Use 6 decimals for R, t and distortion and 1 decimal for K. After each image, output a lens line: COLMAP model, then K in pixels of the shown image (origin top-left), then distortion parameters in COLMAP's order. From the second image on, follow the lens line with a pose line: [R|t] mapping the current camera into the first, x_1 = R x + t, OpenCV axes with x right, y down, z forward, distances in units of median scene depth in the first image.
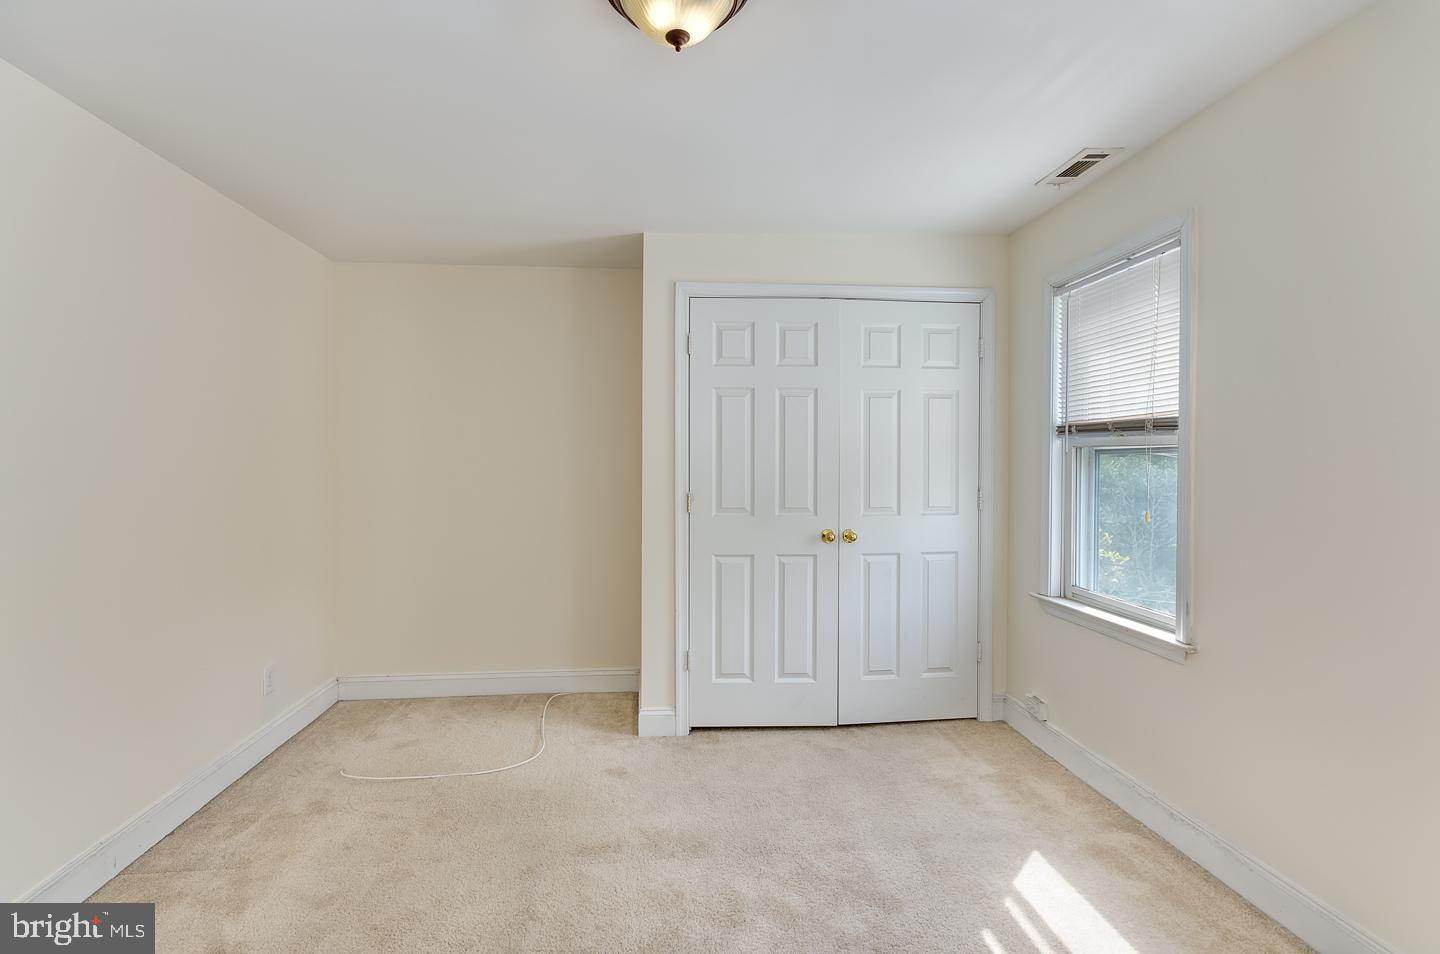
lens RADIAL K [[670.1, 0, 719.7], [0, 670.1, 469.6], [0, 0, 1]] dist [-0.003930, -0.000842]
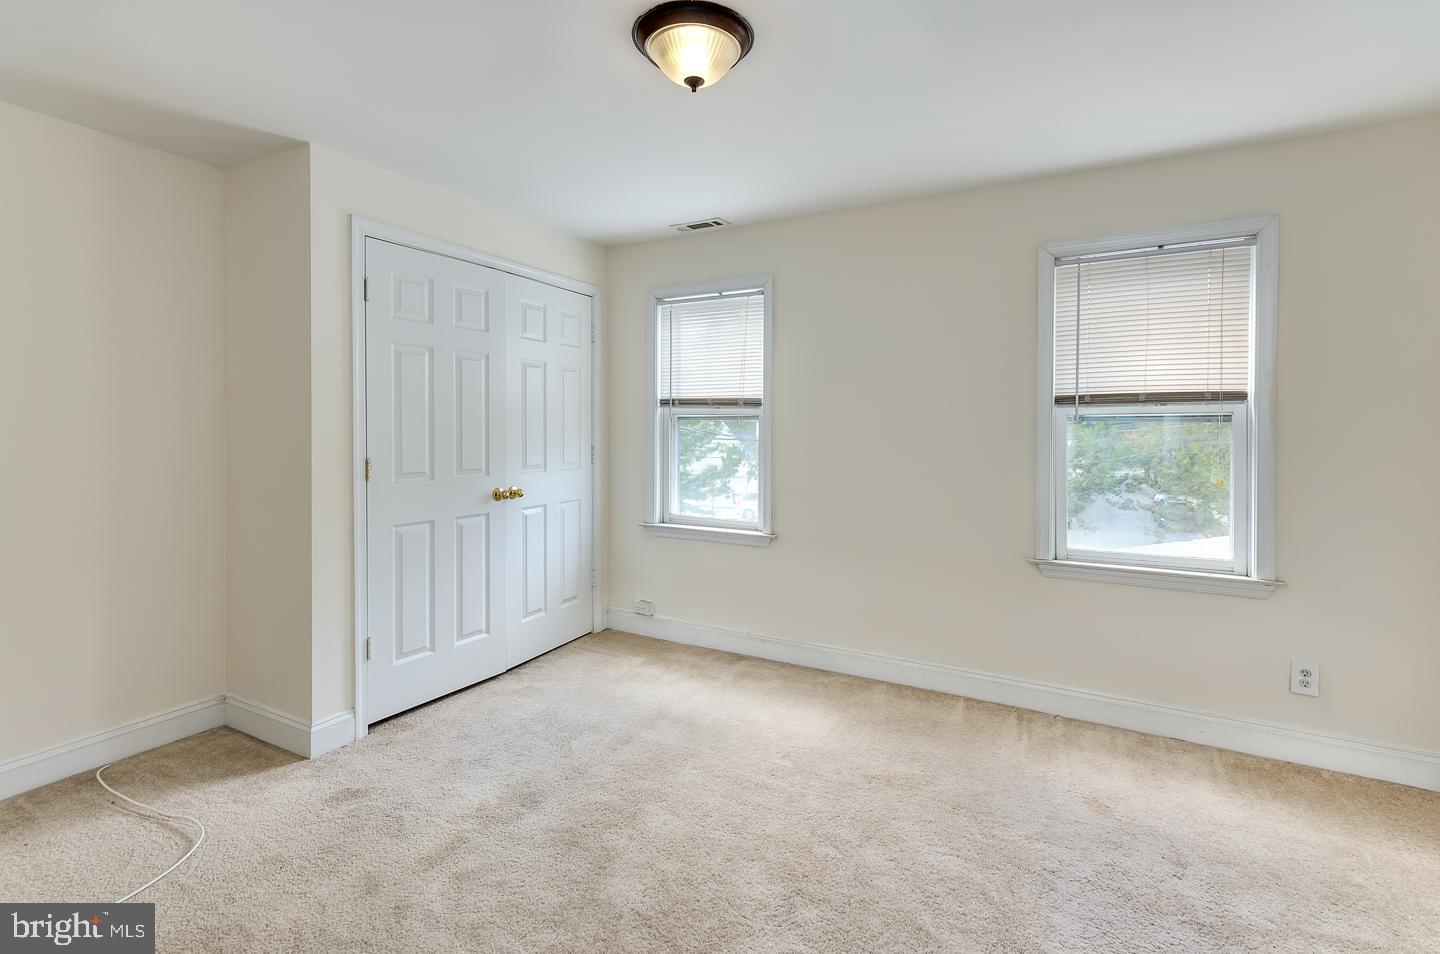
lens RADIAL K [[644.5, 0, 726.0], [0, 644.5, 429.1], [0, 0, 1]] dist [-0.000073, 0.000177]
pose [[0.549574, -0.000248, 0.835445, -0.494543], [0.004934, 0.999983, -0.002949, 0.000989], [-0.835431, 0.005743, 0.549566, 0.141595]]
